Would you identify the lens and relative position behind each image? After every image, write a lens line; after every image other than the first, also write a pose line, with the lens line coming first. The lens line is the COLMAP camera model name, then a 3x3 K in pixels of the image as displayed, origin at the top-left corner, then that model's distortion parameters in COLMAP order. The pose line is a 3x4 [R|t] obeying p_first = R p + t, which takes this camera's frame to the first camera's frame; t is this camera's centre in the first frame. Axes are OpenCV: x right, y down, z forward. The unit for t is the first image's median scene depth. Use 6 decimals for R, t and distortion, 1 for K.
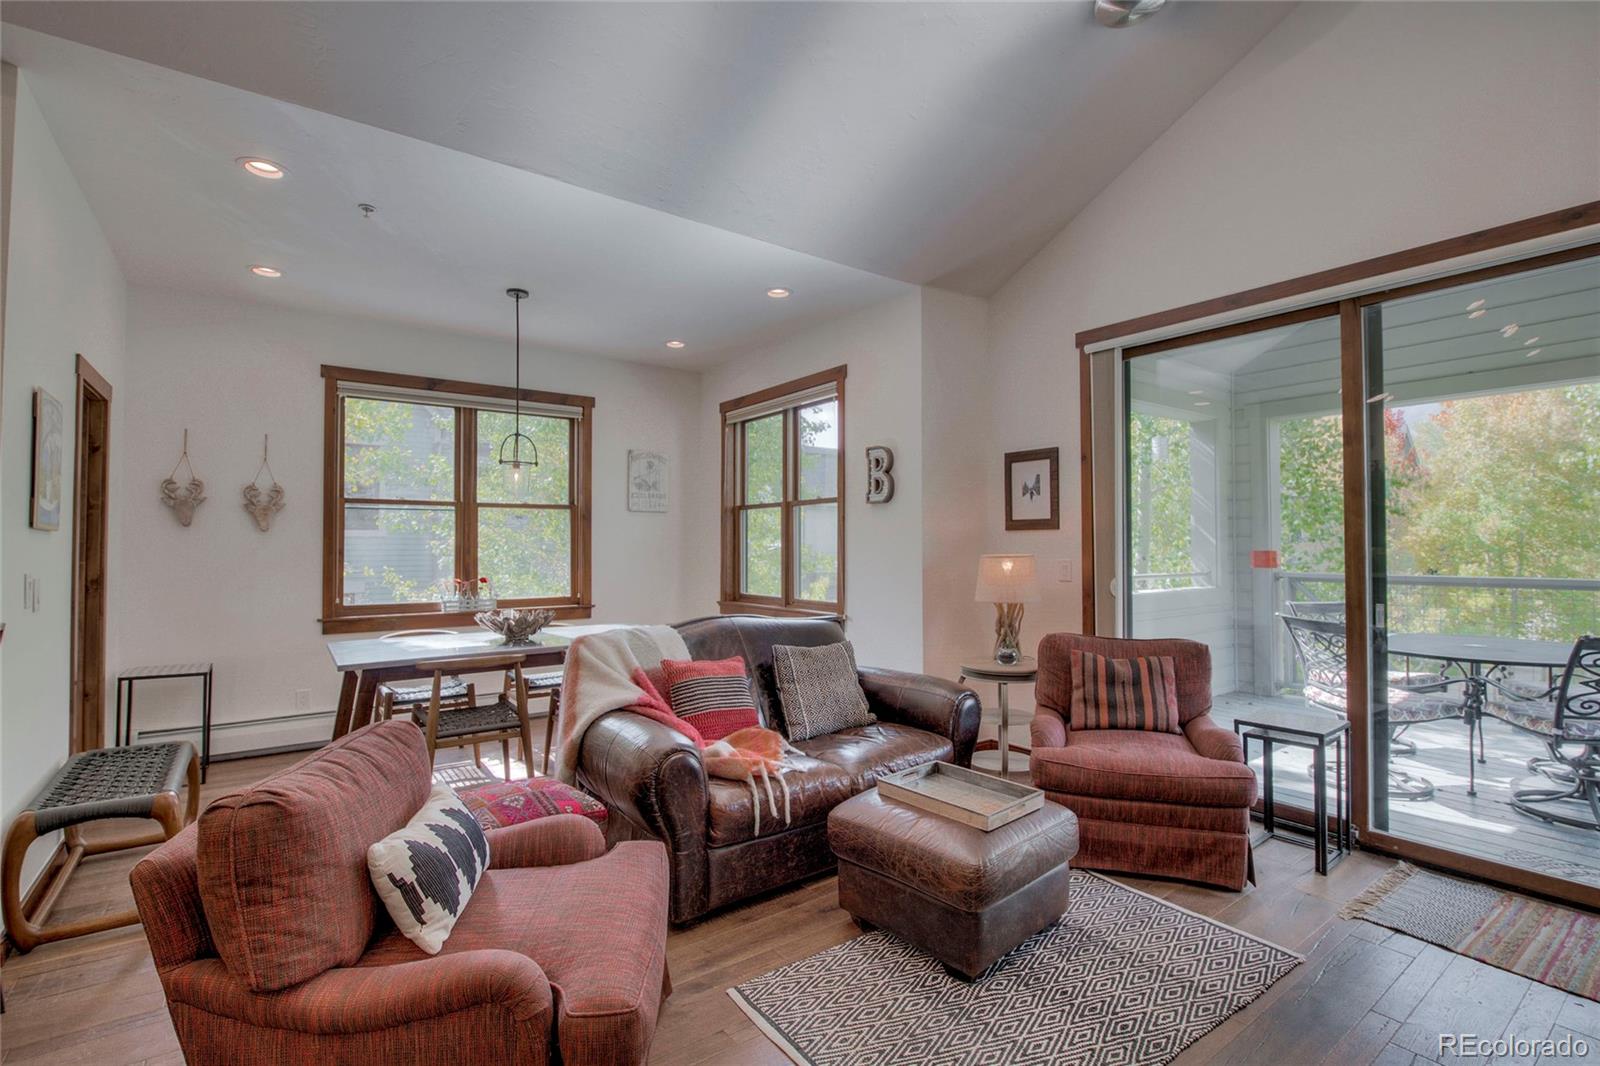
lens RADIAL K [[736.6, 0, 800.0], [0, 736.6, 533.0], [0, 0, 1]] dist [-0.001670, -0.000294]
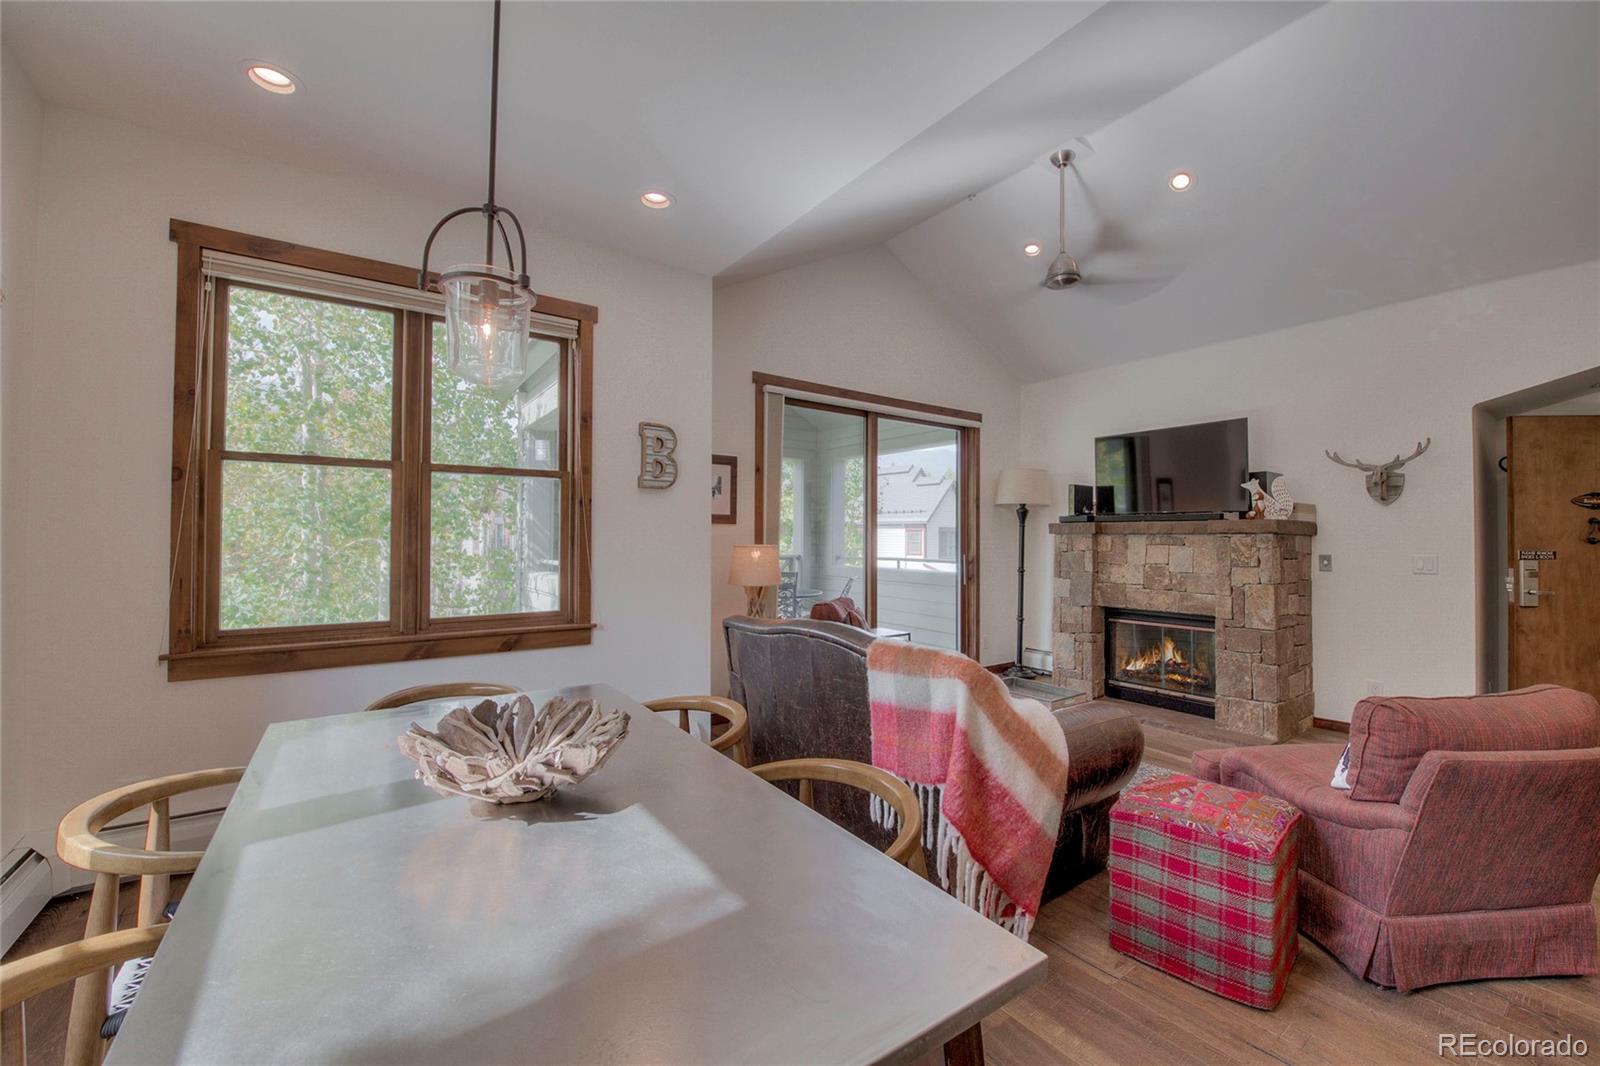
lens RADIAL K [[640.7, 0, 800.7], [0, 640.7, 530.1], [0, 0, 1]] dist [-0.016600, -0.002948]
pose [[0.020250, 0.013329, 0.999706, -0.667404], [-0.021854, 0.999678, -0.012886, 0.016004], [-0.999556, -0.021586, 0.020535, 0.818317]]
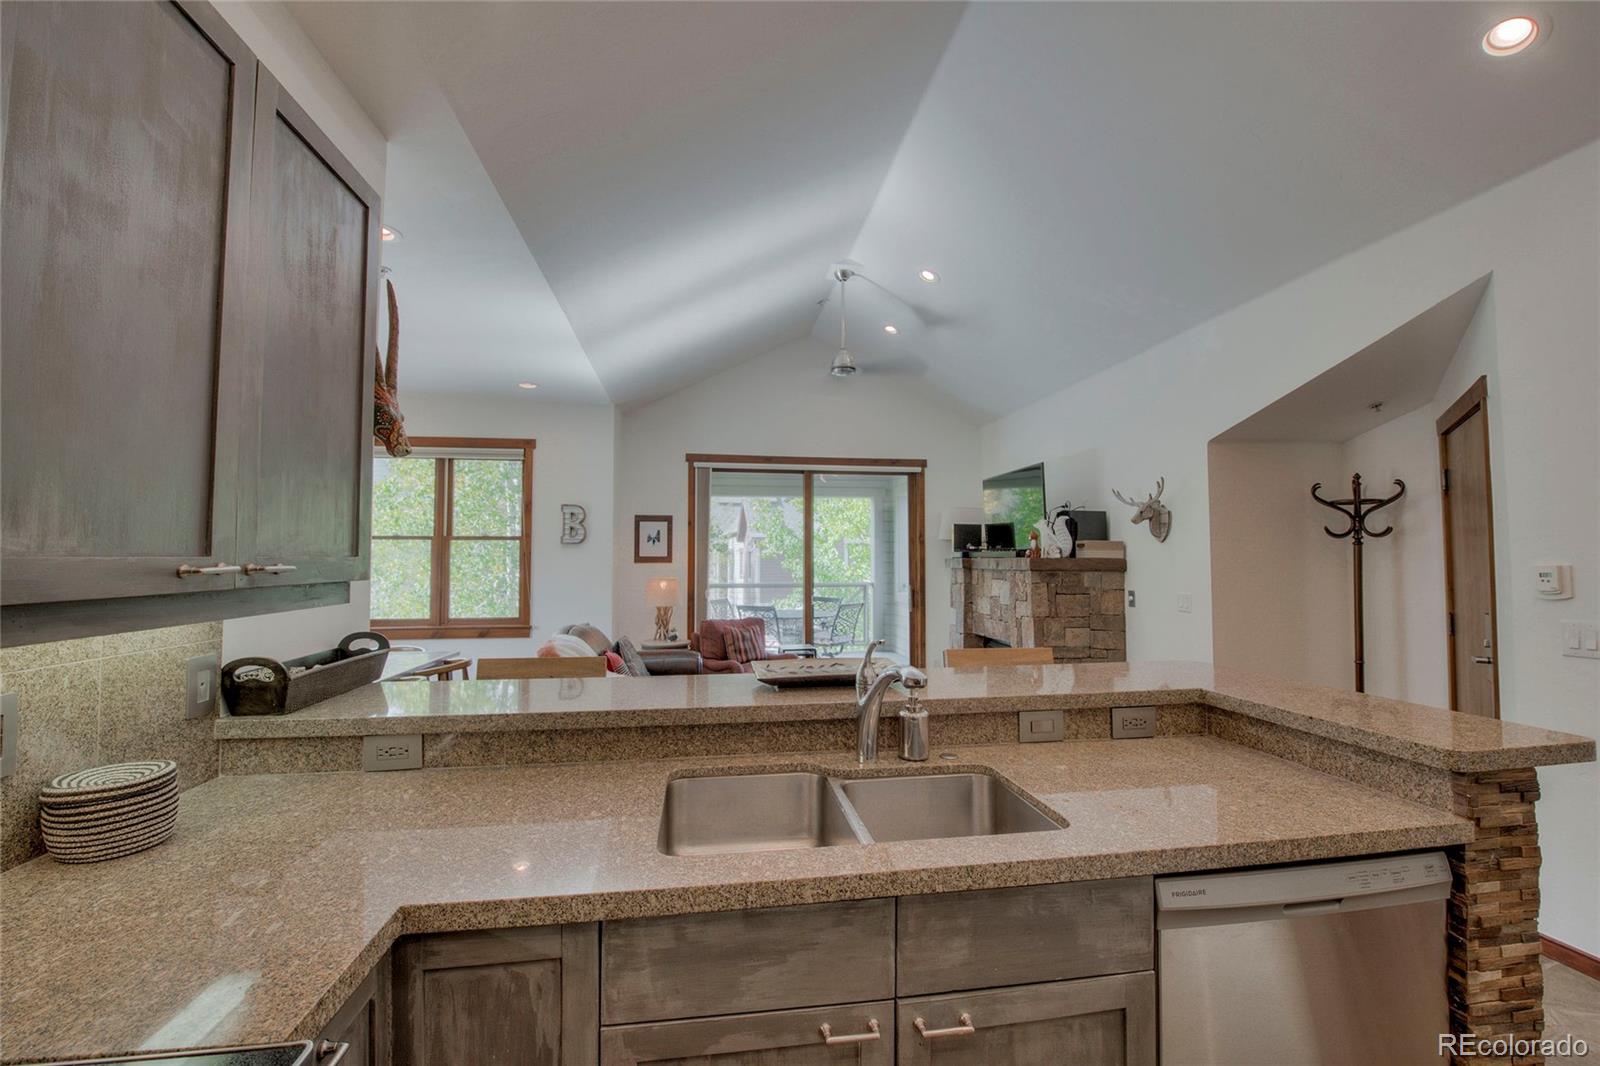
lens RADIAL K [[668.2, 0, 797.0], [0, 668.2, 535.5], [0, 0, 1]] dist [-0.019772, -0.000885]
pose [[0.472347, 0.032875, 0.880800, -0.842306], [-0.012907, 0.999455, -0.030382, -0.023607], [-0.881318, 0.002983, 0.472514, -0.002116]]
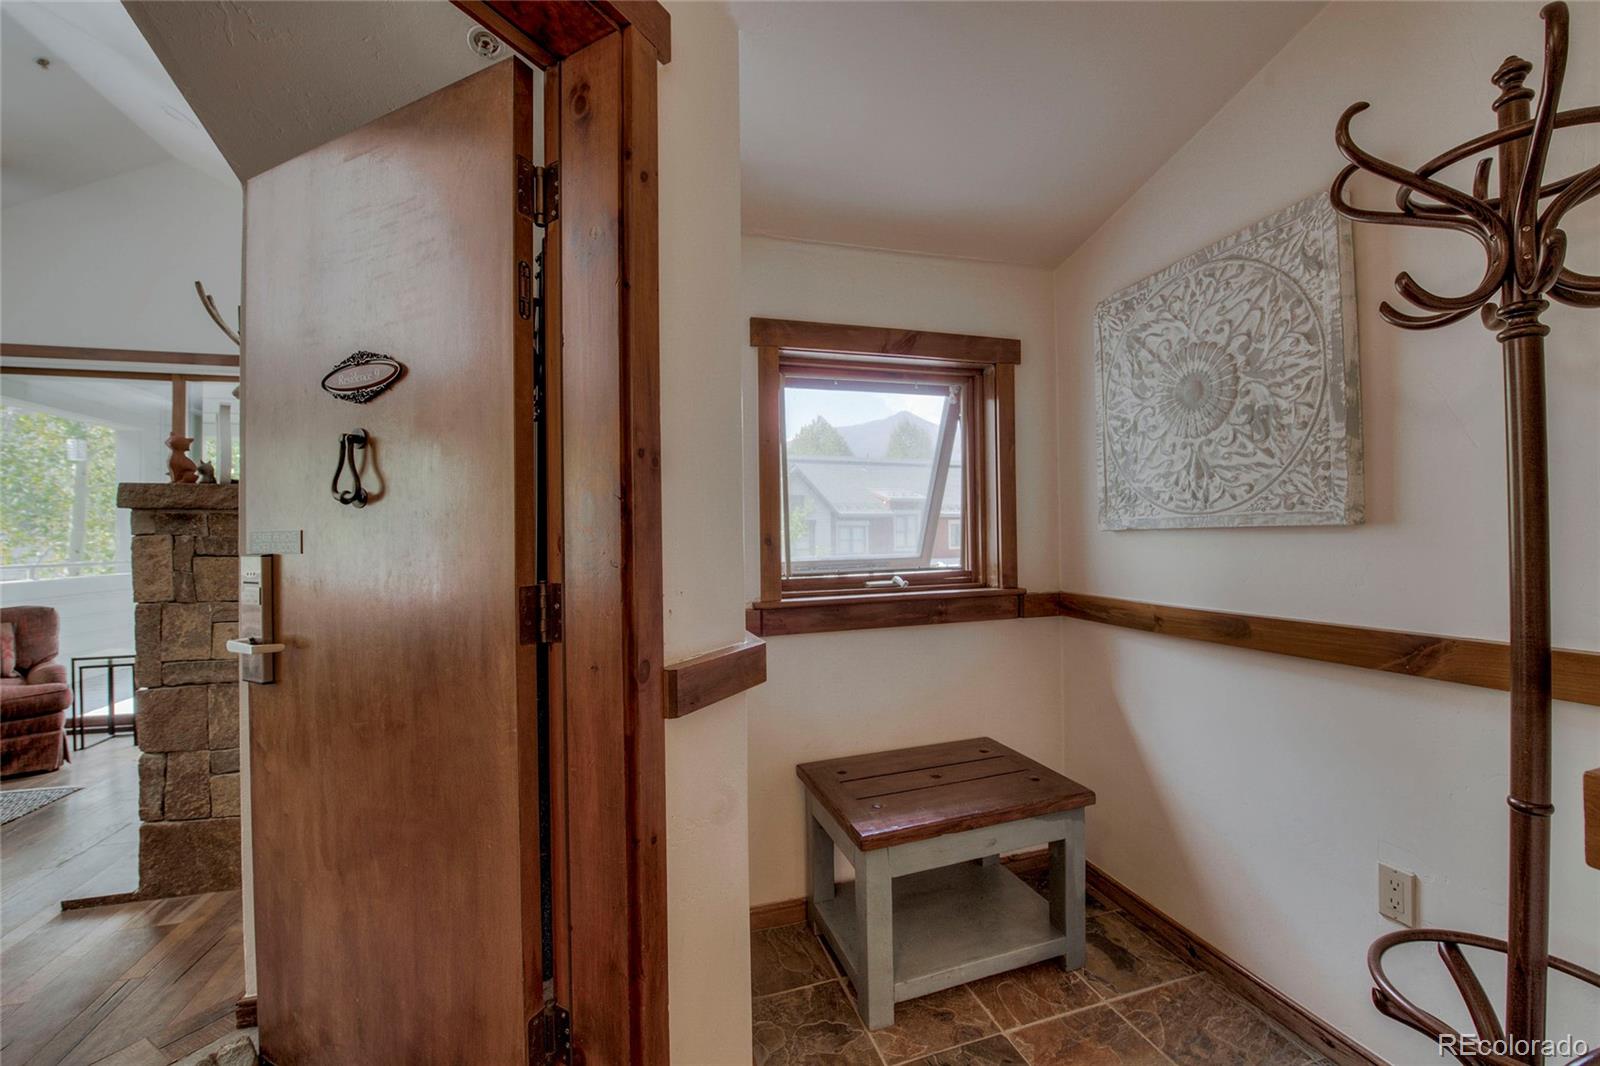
lens RADIAL K [[636.7, 0, 798.6], [0, 636.7, 531.9], [0, 0, 1]] dist [-0.016371, -0.002792]
pose [[0.336320, 0.003354, 0.941742, -0.031267], [-0.003395, 0.999991, -0.002349, 0.009048], [-0.941742, -0.002408, 0.336329, -0.461198]]
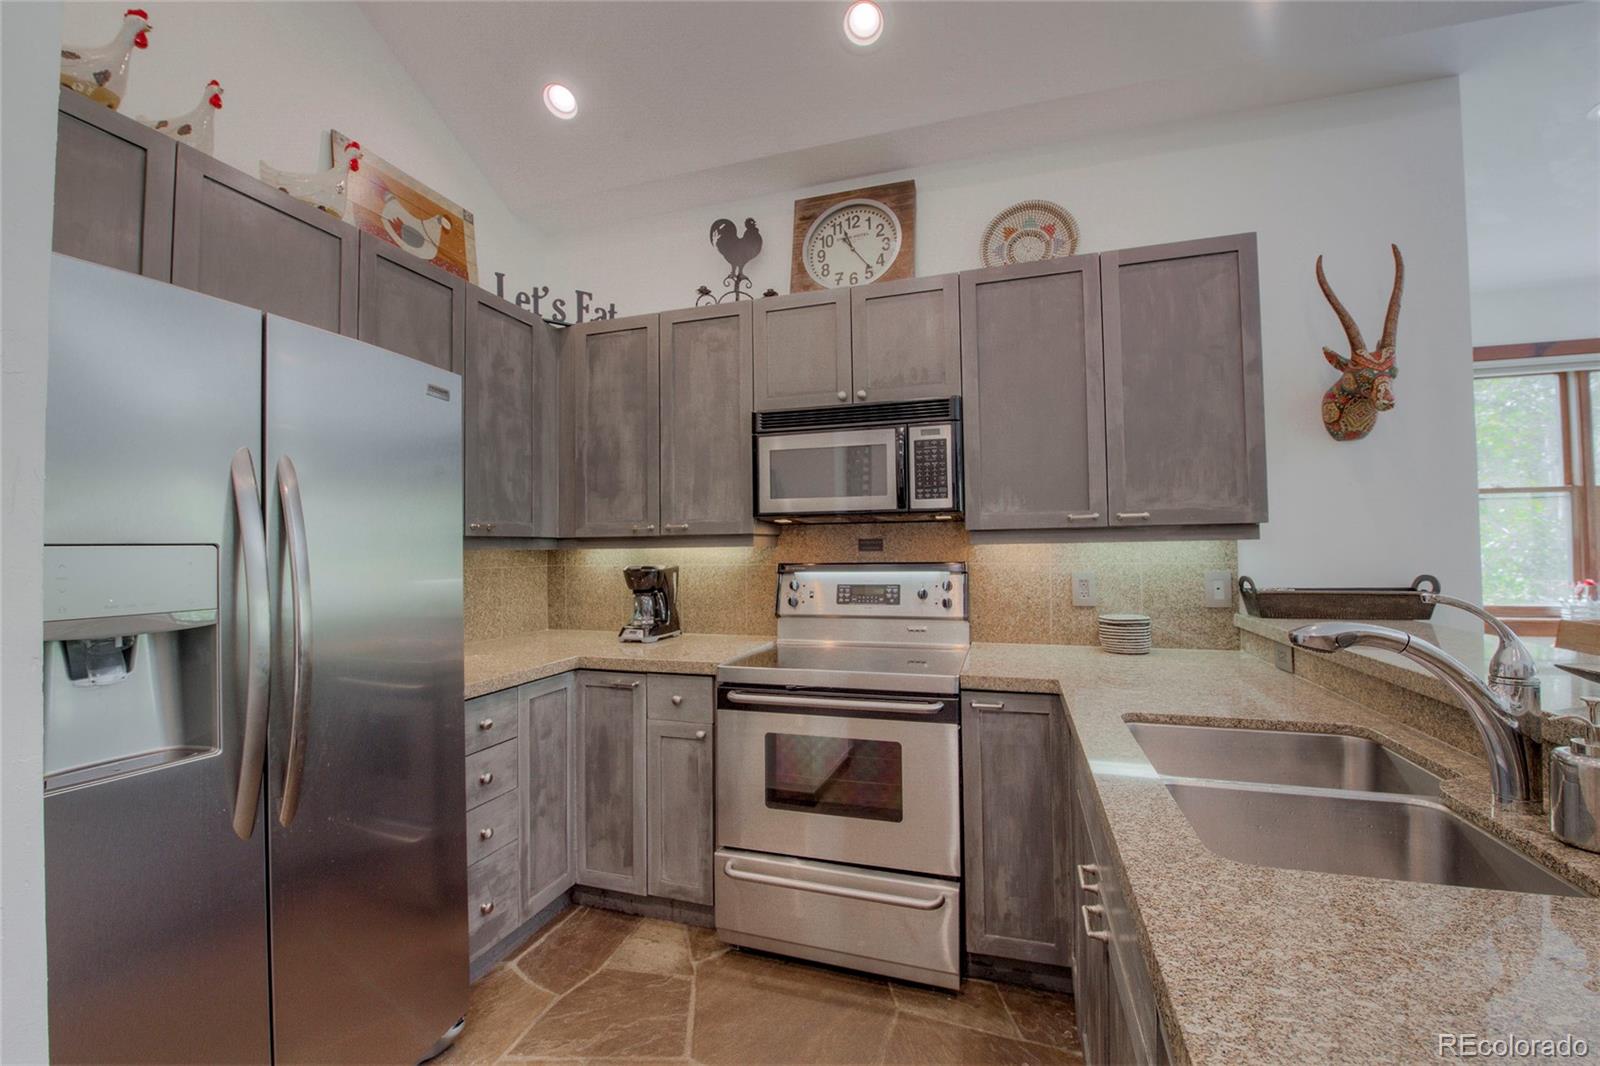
lens RADIAL K [[653.6, 0, 798.3], [0, 653.6, 531.4], [0, 0, 1]] dist [-0.018525, -0.002577]
pose [[0.582876, -0.024677, -0.812186, -0.495765], [0.025236, 0.999606, -0.012260, -0.006058], [0.812169, -0.013350, 0.583270, -0.156568]]
